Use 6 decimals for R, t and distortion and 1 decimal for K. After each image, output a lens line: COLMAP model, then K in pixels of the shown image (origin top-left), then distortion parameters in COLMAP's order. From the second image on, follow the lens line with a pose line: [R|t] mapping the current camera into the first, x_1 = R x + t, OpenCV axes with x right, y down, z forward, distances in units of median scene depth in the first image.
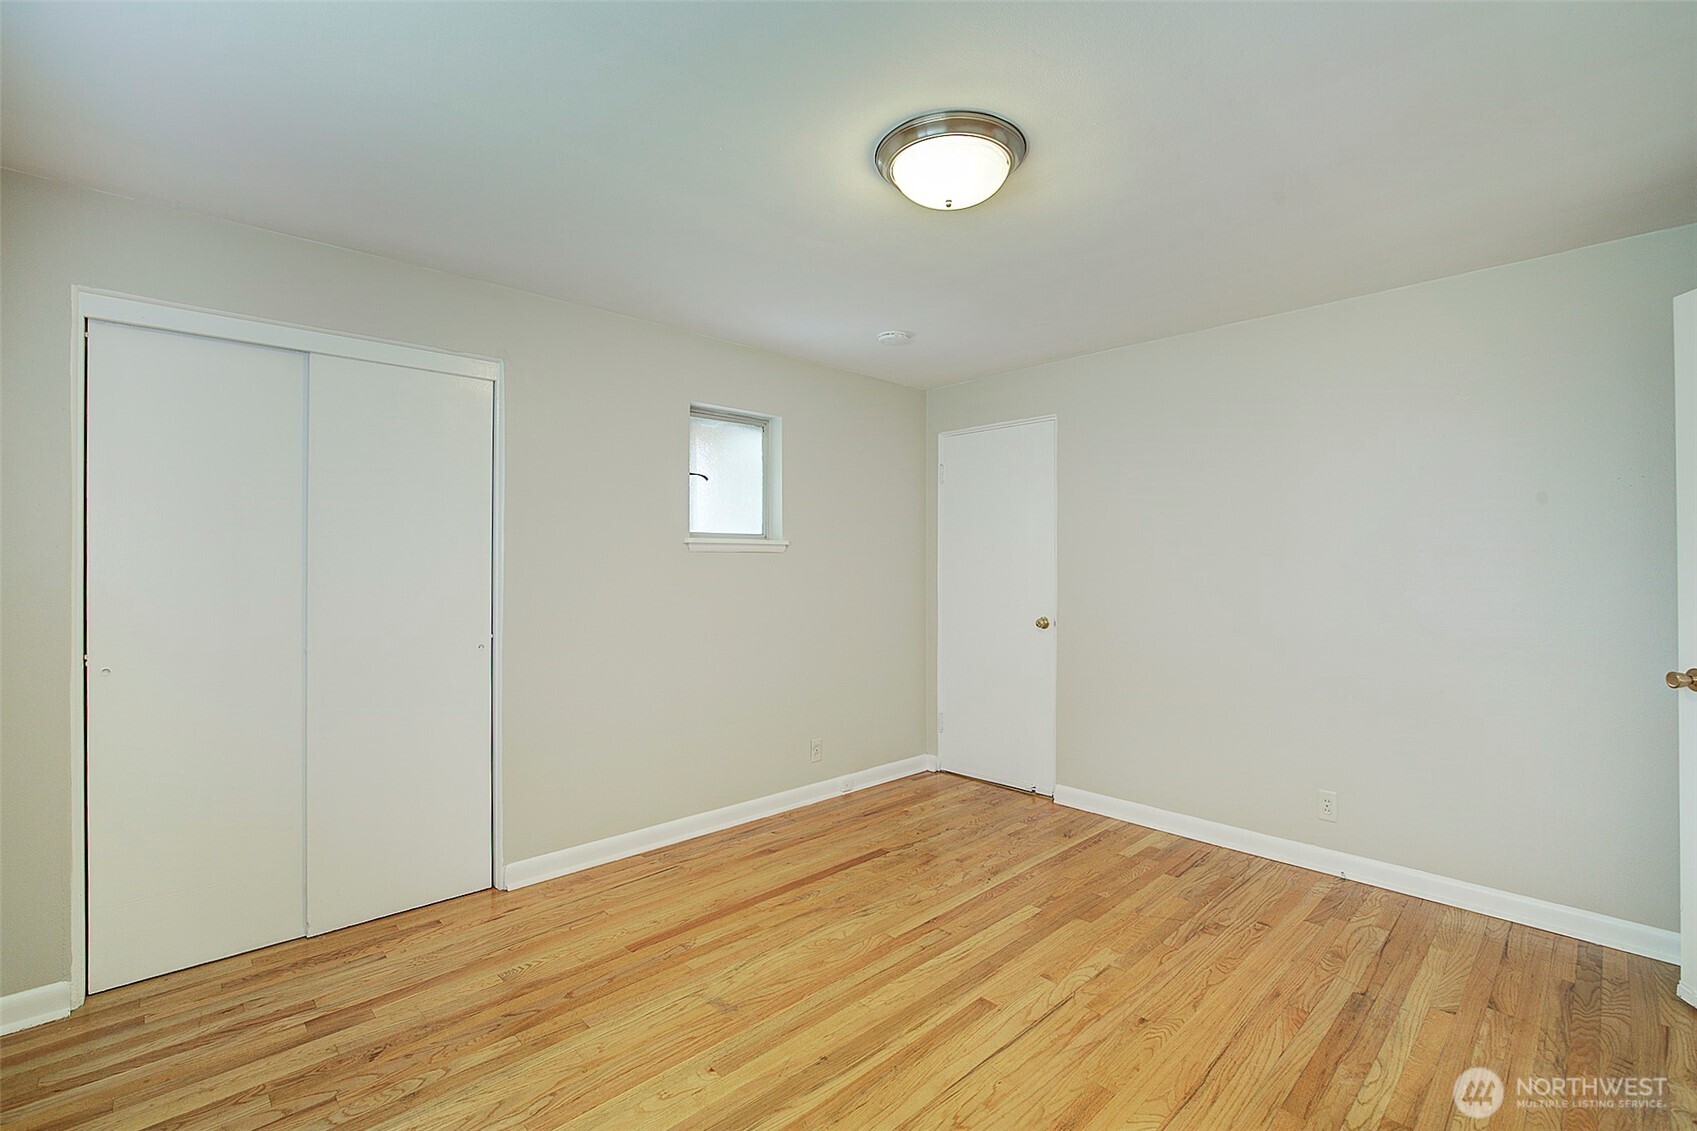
lens RADIAL K [[747.1, 0, 840.5], [0, 747.1, 553.2], [0, 0, 1]] dist [-0.011418, 0.001547]
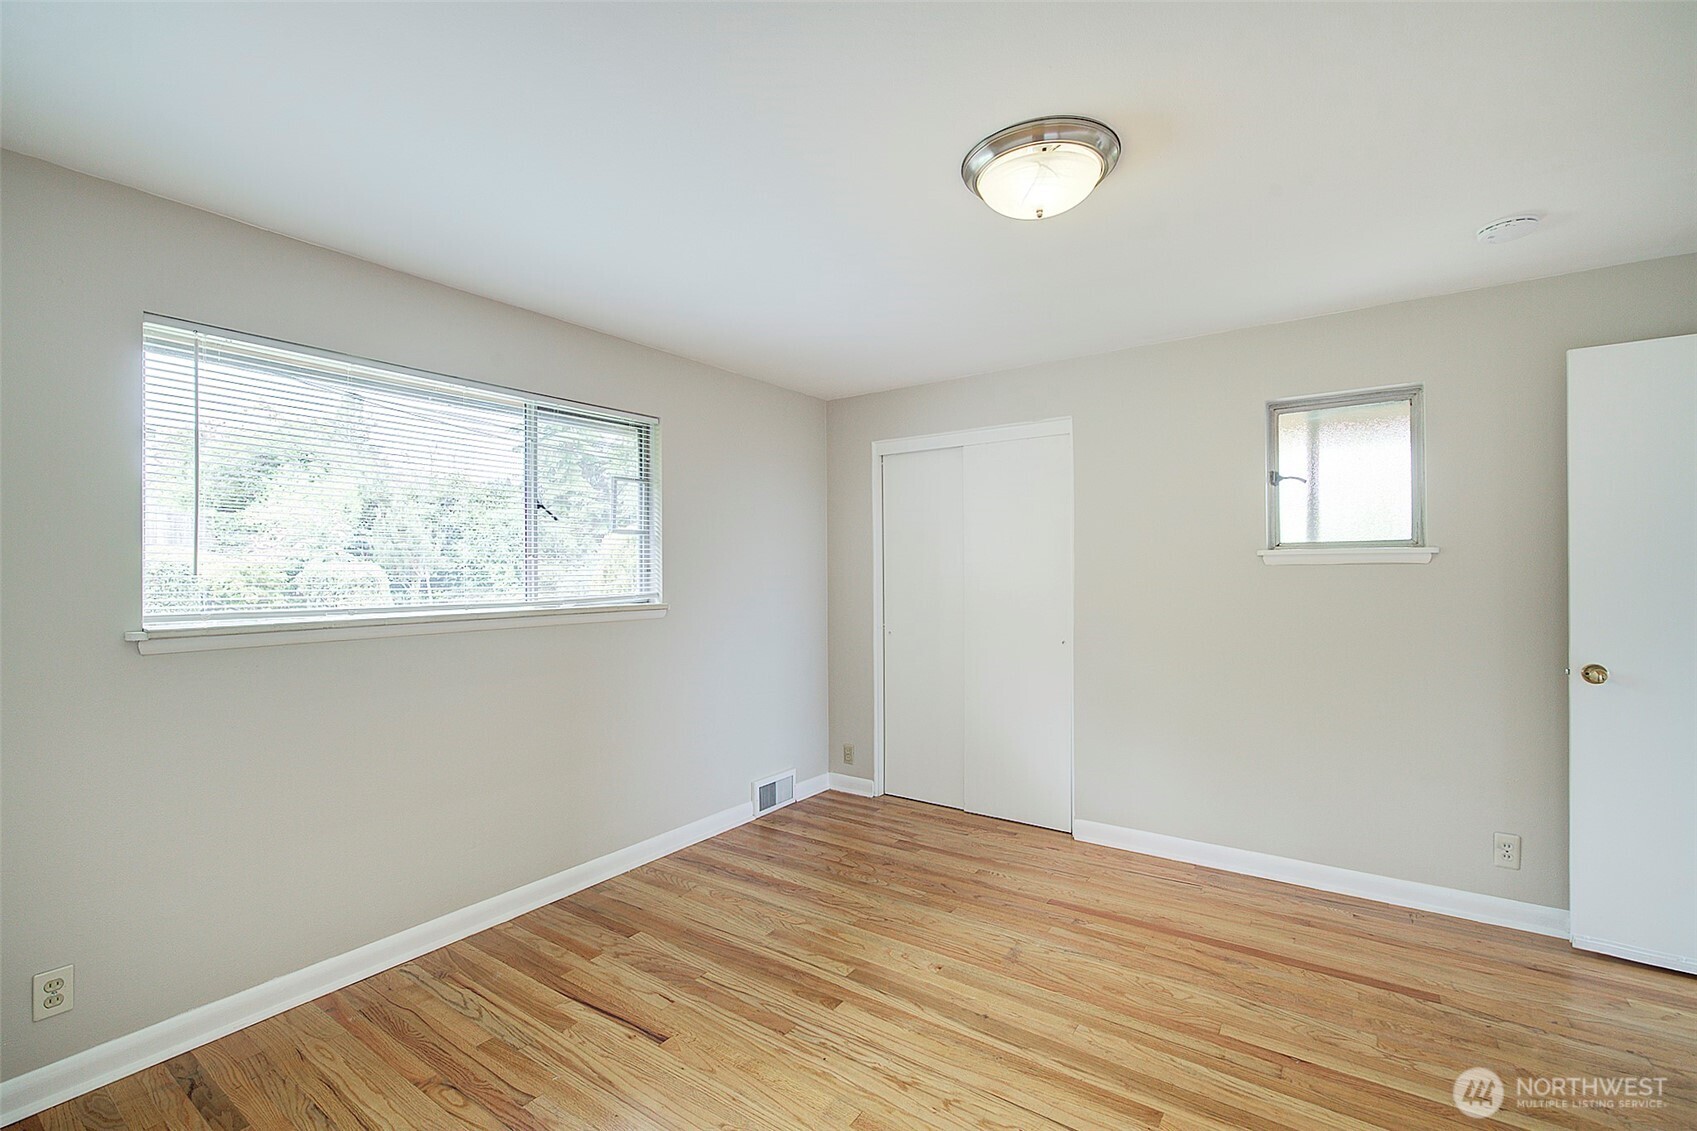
lens RADIAL K [[752.5, 0, 852.7], [0, 752.5, 574.4], [0, 0, 1]] dist [-0.010780, -0.000209]
pose [[0.189854, 0.002364, -0.981810, 0.832698], [0.021973, 0.999736, 0.006656, -0.011531], [0.981566, -0.022837, 0.189752, 0.461534]]
